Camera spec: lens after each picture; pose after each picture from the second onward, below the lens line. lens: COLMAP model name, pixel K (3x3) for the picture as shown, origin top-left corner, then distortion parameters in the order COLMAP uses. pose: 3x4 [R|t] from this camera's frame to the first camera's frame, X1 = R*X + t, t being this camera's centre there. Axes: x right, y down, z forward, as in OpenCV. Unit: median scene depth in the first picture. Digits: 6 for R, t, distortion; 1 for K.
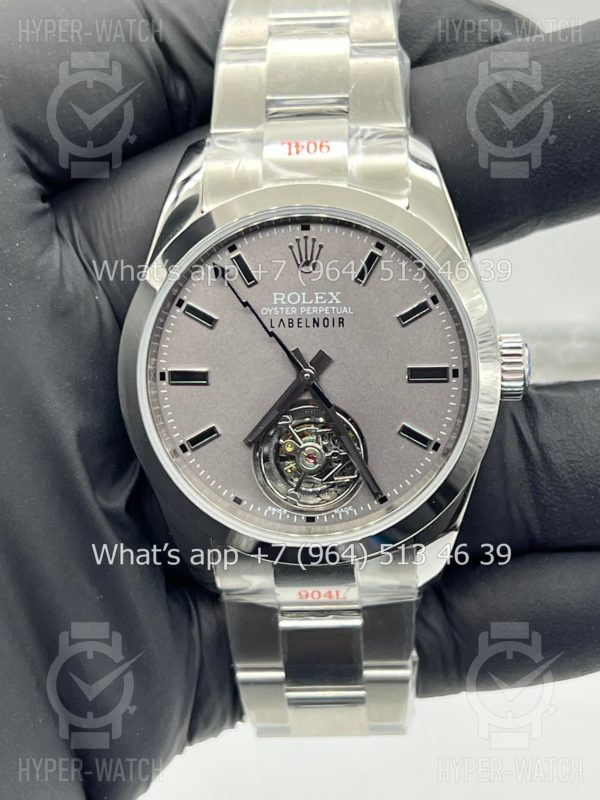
lens RADIAL K [[1924.5, 0, 303.0], [0, 1924.5, 400.2], [0, 0, 1]] dist [0.224624, 0.000000]
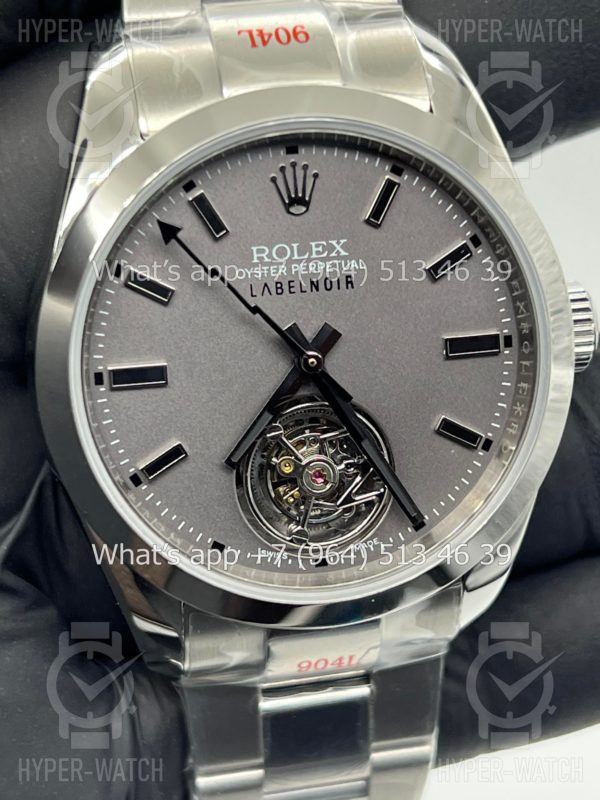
lens RADIAL K [[1924.5, 0, 295.5], [0, 1924.5, 398.7], [0, 0, 1]] dist [0.224624, 0.000000]
pose [[0.968205, -0.084909, 0.235306, -0.168195], [0.078411, 0.996240, 0.036853, -0.025247], [-0.237550, -0.017231, 0.971222, 0.315292]]
